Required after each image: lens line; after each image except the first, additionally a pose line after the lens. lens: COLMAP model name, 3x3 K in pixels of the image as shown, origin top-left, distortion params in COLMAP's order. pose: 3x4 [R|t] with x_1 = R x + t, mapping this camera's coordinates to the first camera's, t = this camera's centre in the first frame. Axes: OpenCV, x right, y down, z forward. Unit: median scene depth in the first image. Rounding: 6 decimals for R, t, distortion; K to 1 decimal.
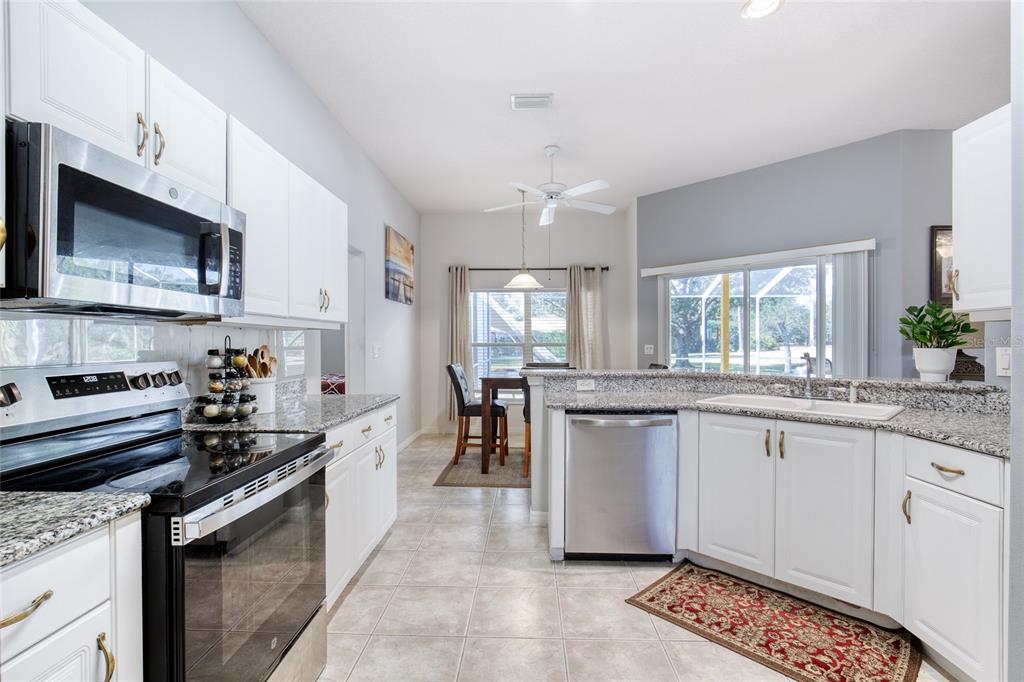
lens RADIAL K [[470.6, 0, 515.0], [0, 470.6, 339.0], [0, 0, 1]] dist [-0.022835, 0.006082]
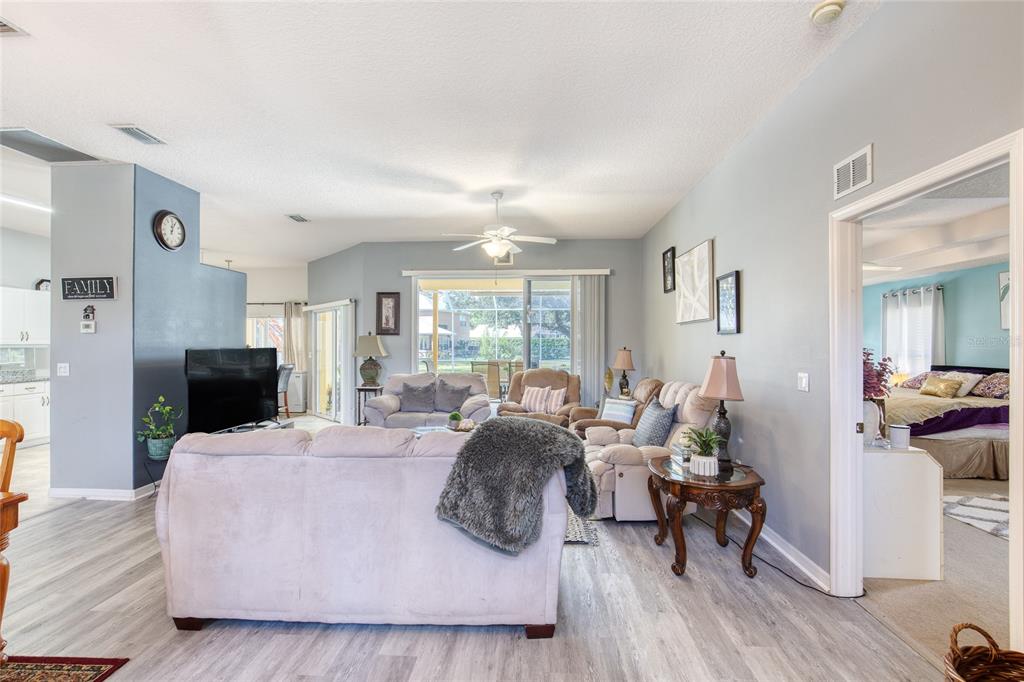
lens RADIAL K [[470.6, 0, 499.1], [0, 470.6, 341.5], [0, 0, 1]] dist [-0.022835, 0.006082]
pose [[0.999822, 0.002113, -0.018764, 0.961830], [-0.002056, 0.999993, 0.003017, -0.031437], [0.018770, -0.002978, 0.999819, -0.625339]]
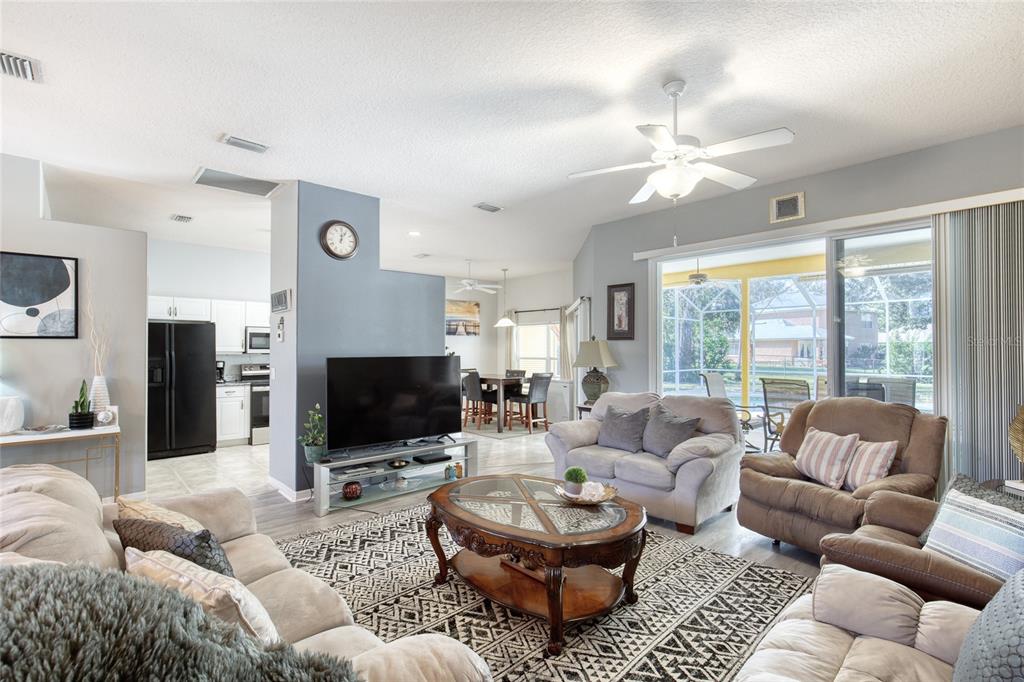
lens RADIAL K [[470.6, 0, 502.2], [0, 470.6, 343.7], [0, 0, 1]] dist [-0.022835, 0.006082]
pose [[0.709870, -0.007736, -0.704290, 1.154632], [0.004083, 0.999968, -0.006868, -0.030486], [0.704321, 0.002000, 0.709879, -0.220696]]
